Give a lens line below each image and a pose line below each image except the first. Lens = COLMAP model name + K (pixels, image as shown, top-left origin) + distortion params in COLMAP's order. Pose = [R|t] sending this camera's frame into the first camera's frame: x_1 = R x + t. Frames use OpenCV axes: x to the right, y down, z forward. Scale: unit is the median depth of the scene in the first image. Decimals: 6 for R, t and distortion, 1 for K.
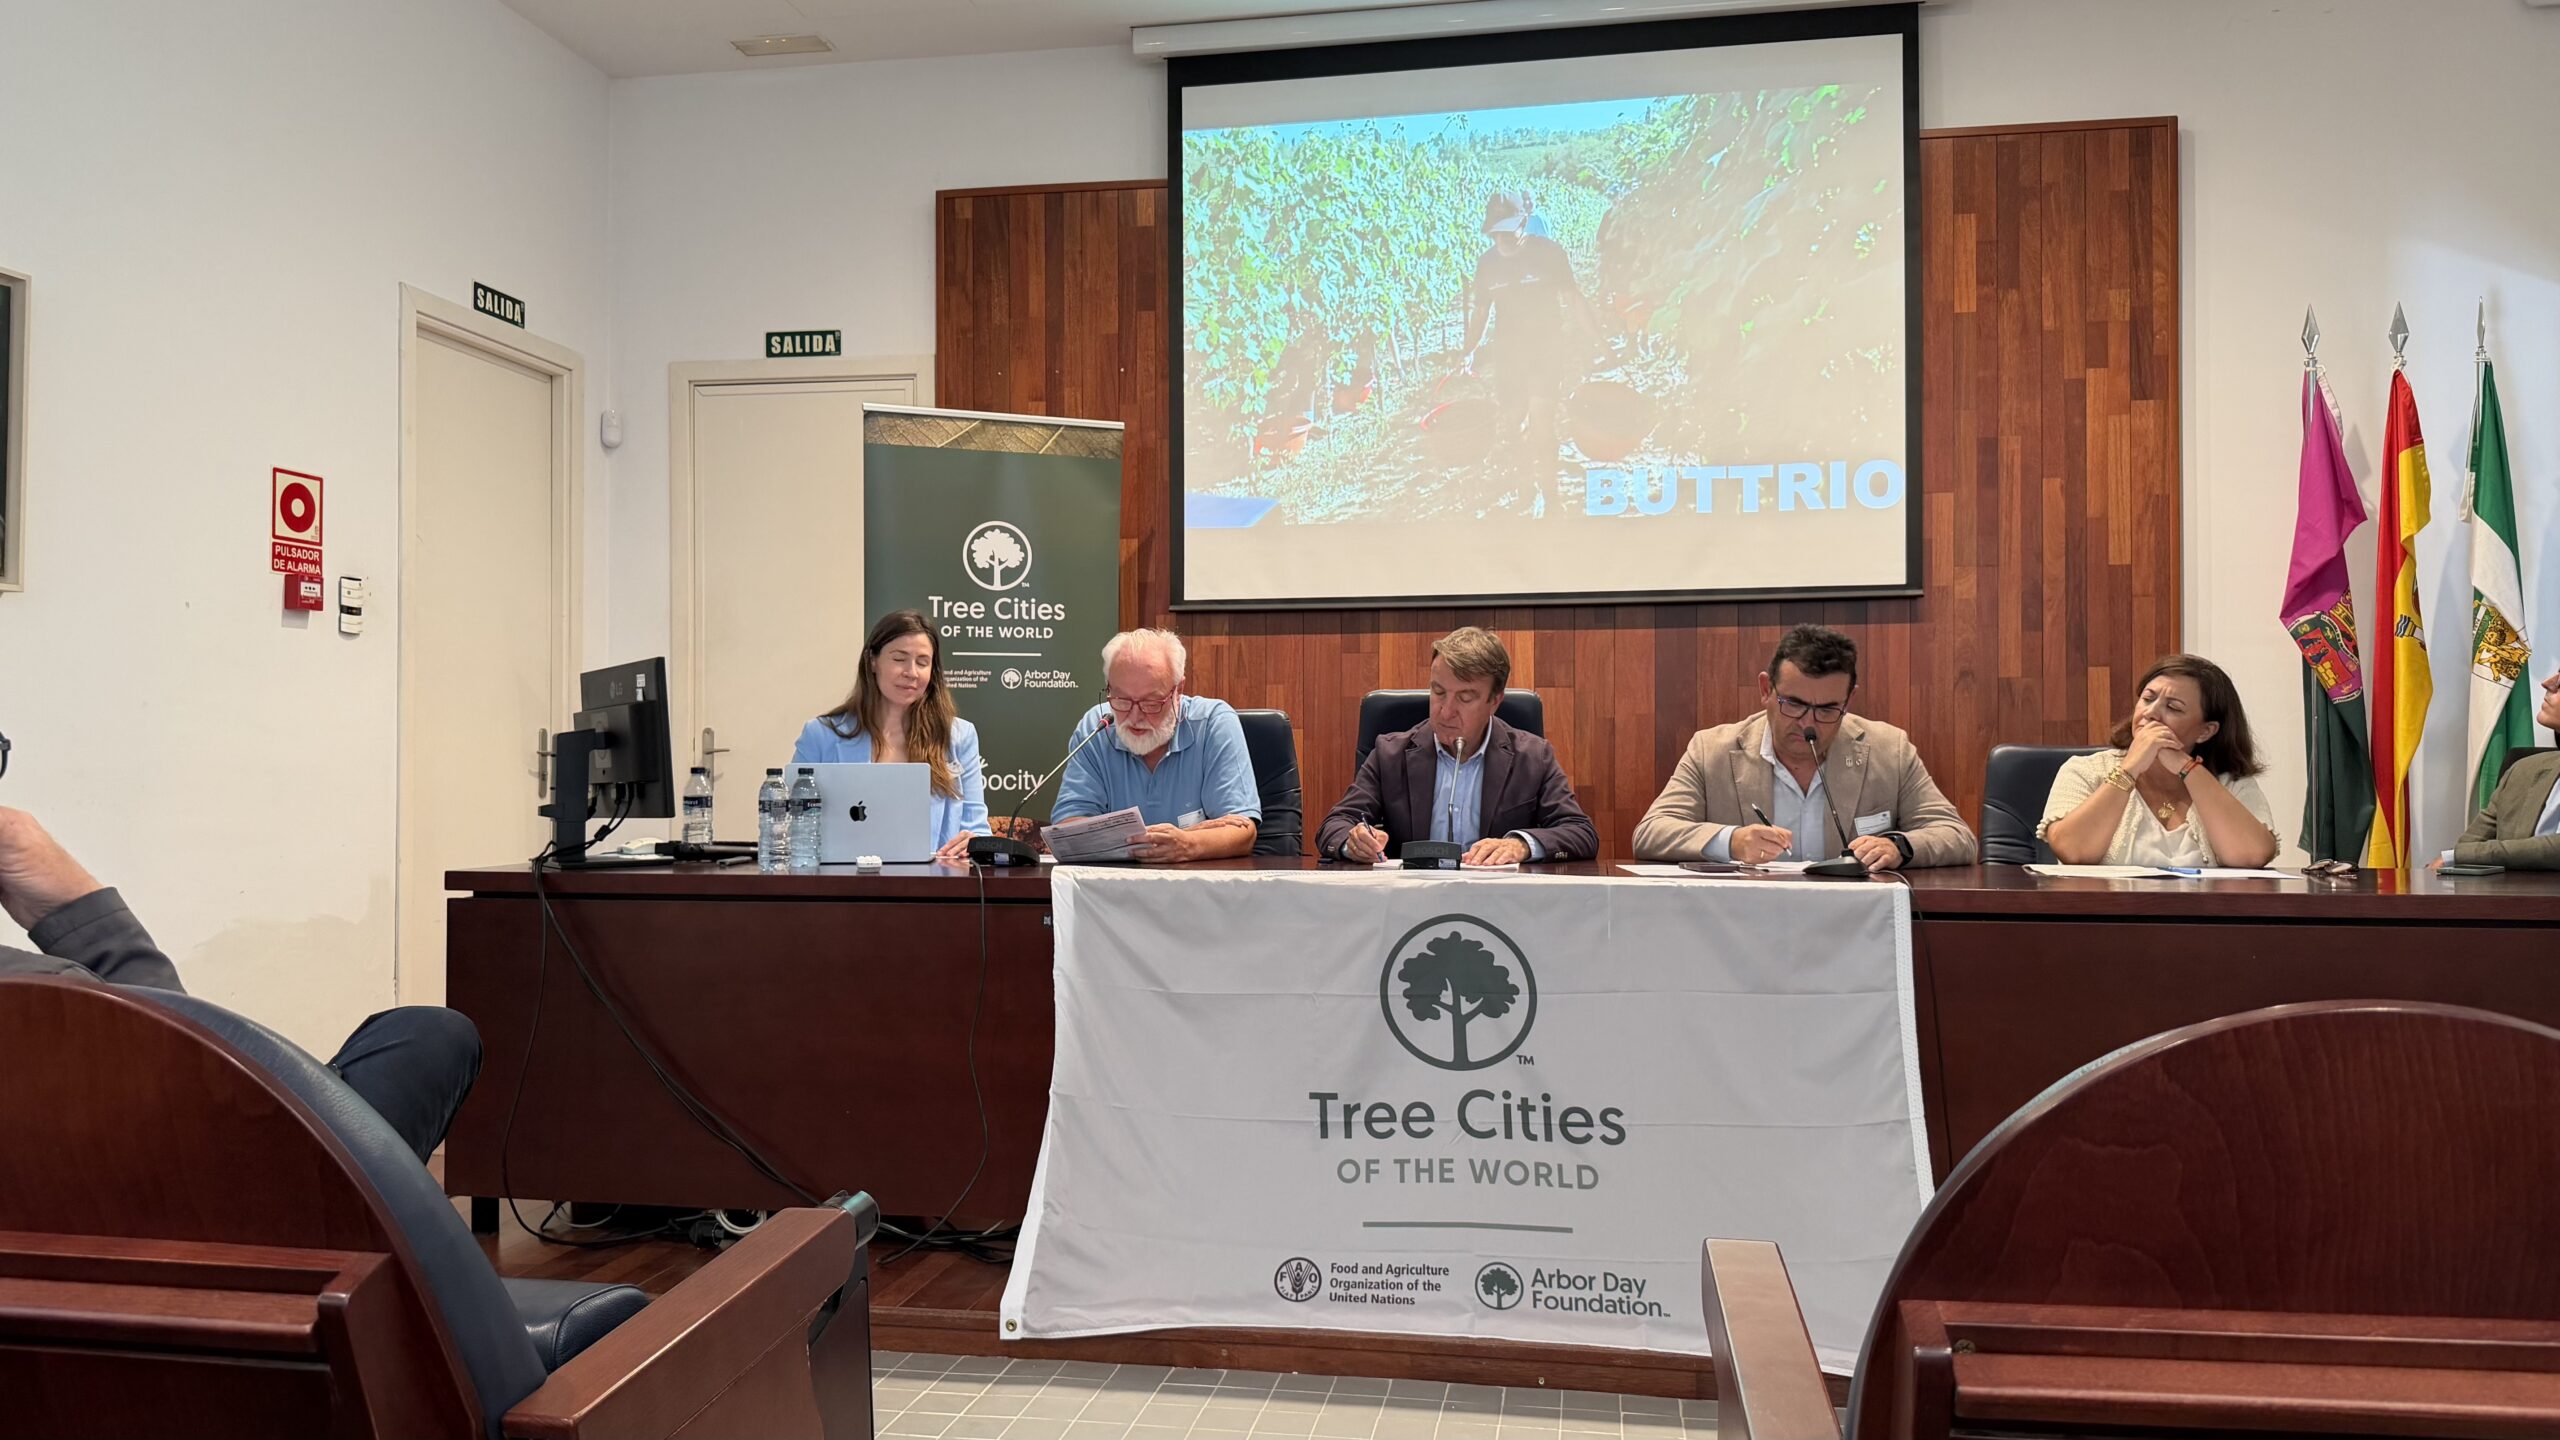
lens RADIAL K [[1787.8, 0, 1280.0], [0, 1787.8, 720.0], [0, 0, 1]] dist [0.030655, -0.058715]
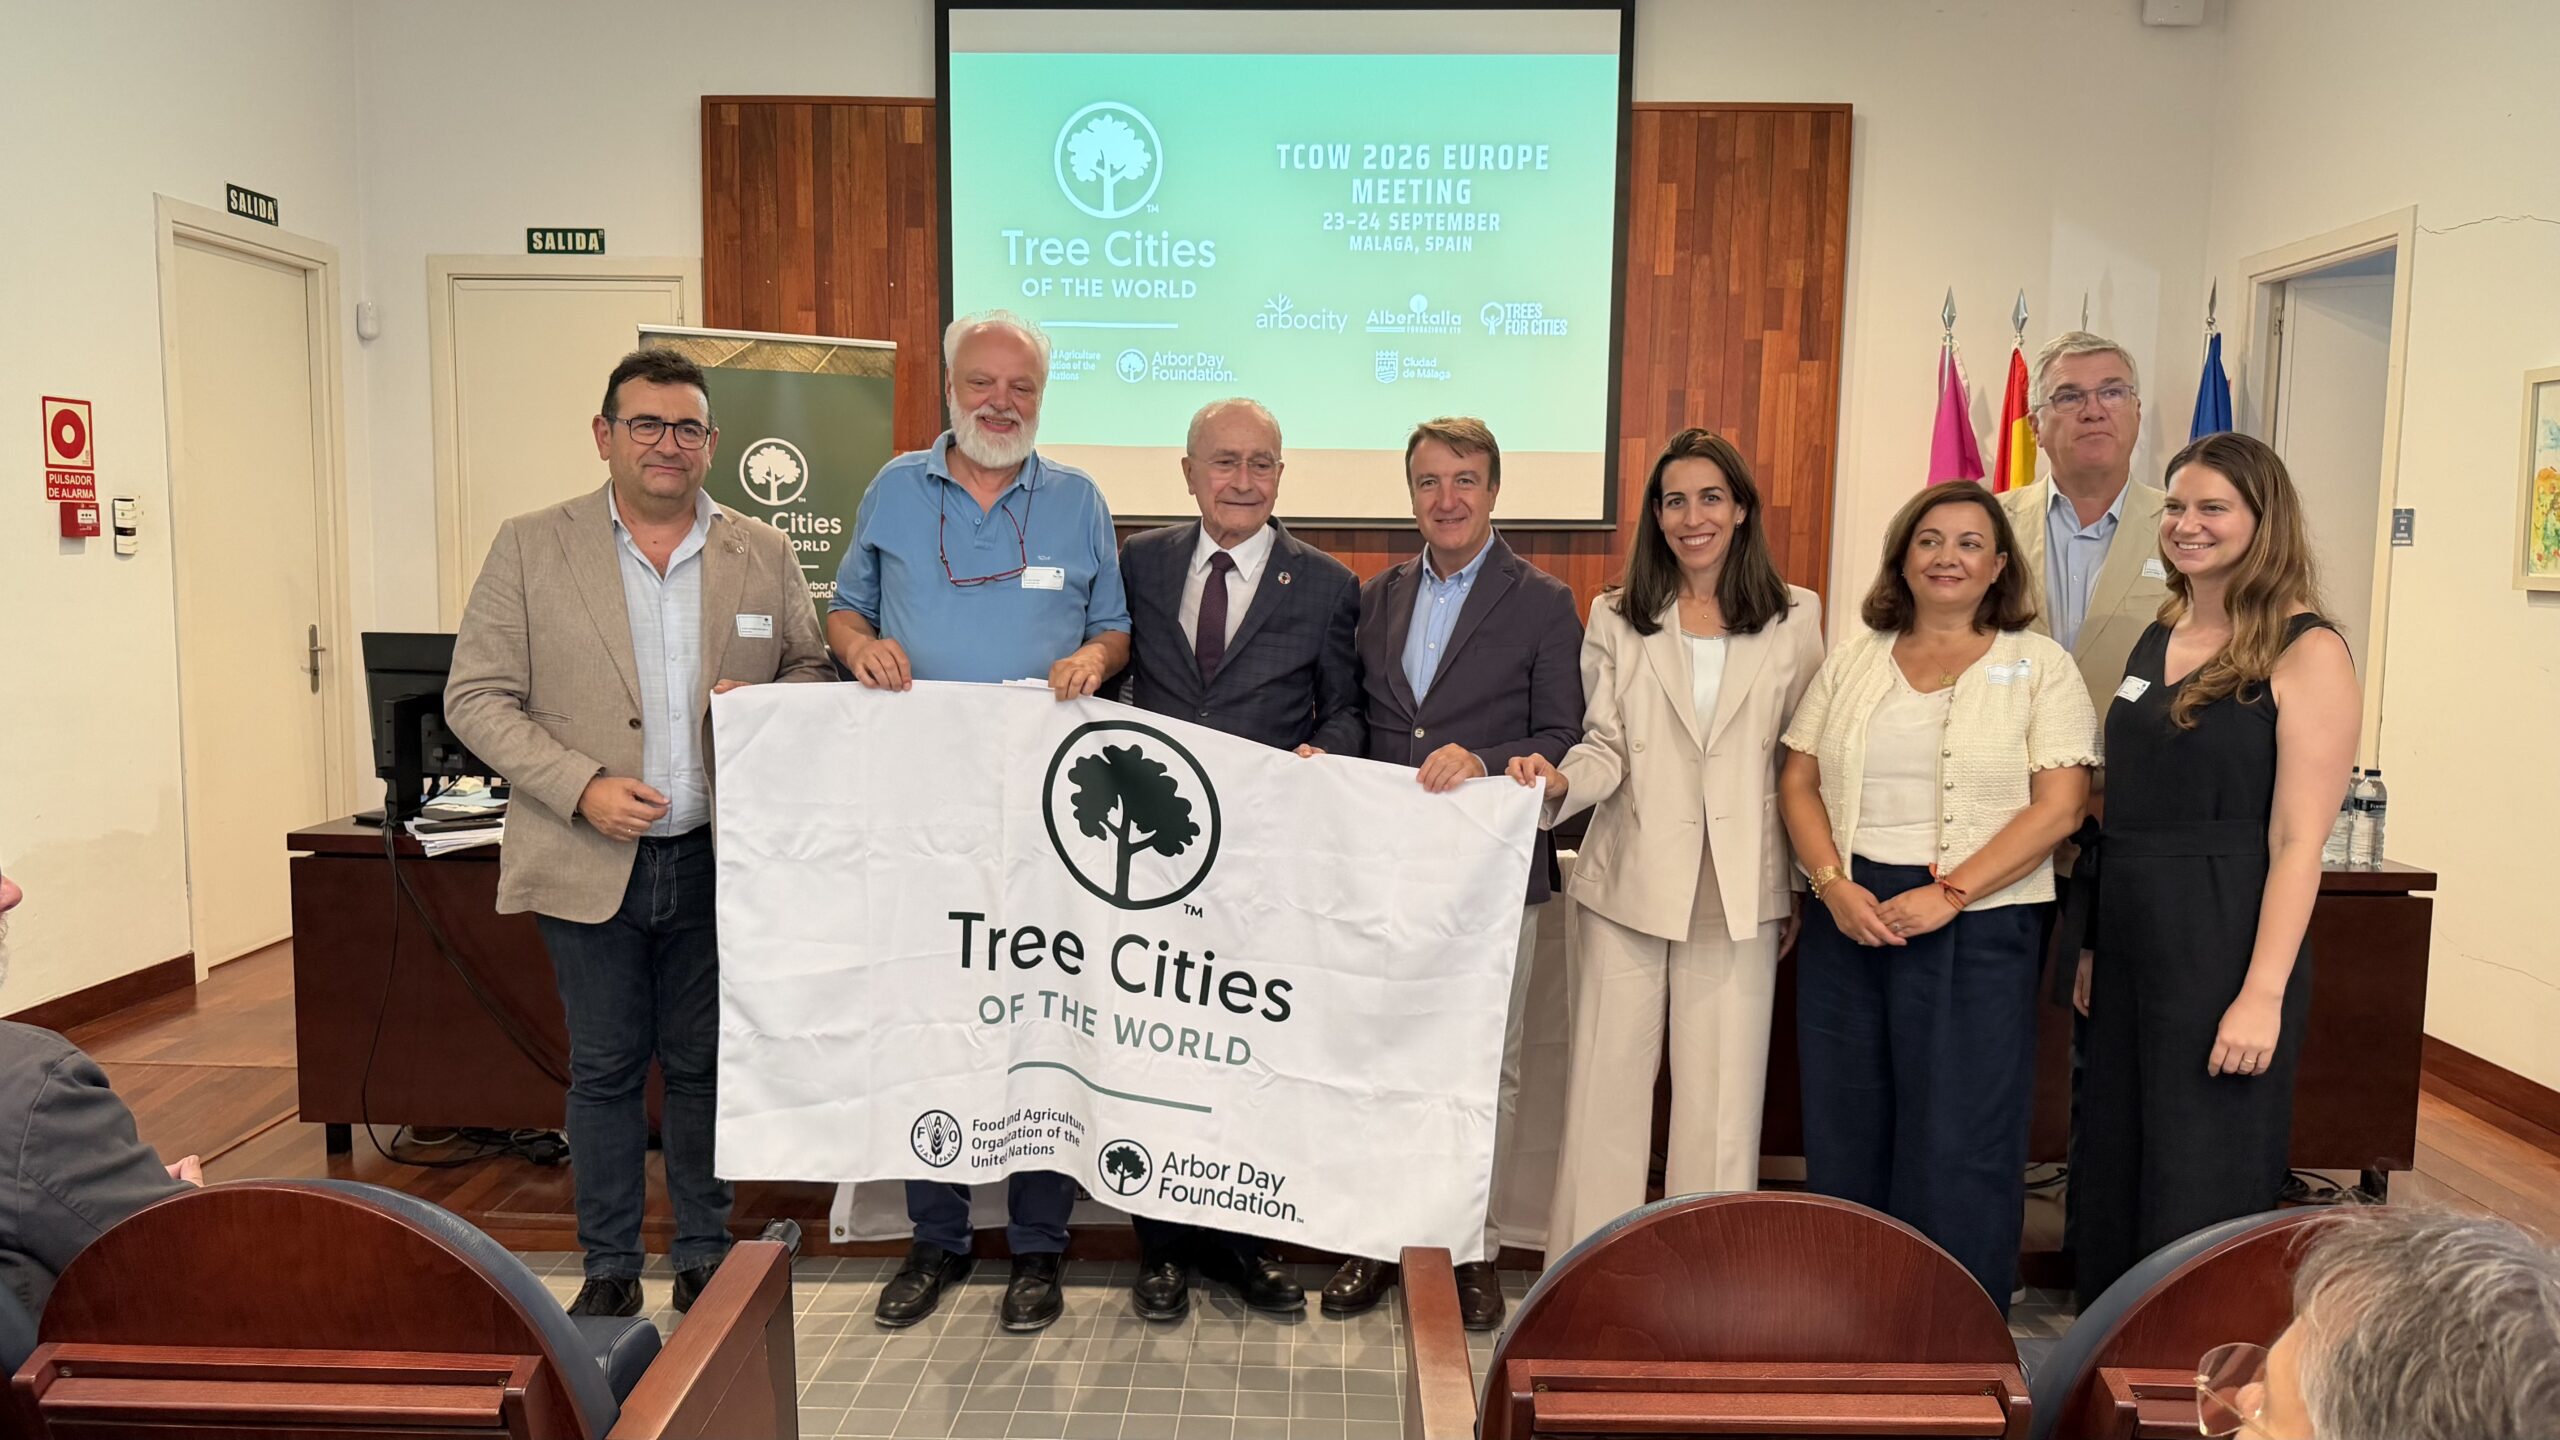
lens RADIAL K [[1771.4, 0, 1280.0], [0, 1771.4, 720.0], [0, 0, 1]] dist [0.037788, -0.047821]
pose [[0.988832, 0.003896, 0.148981, -0.018968], [-0.020861, 0.993435, 0.112482, -0.070984], [-0.147565, -0.114334, 0.982422, -0.085825]]
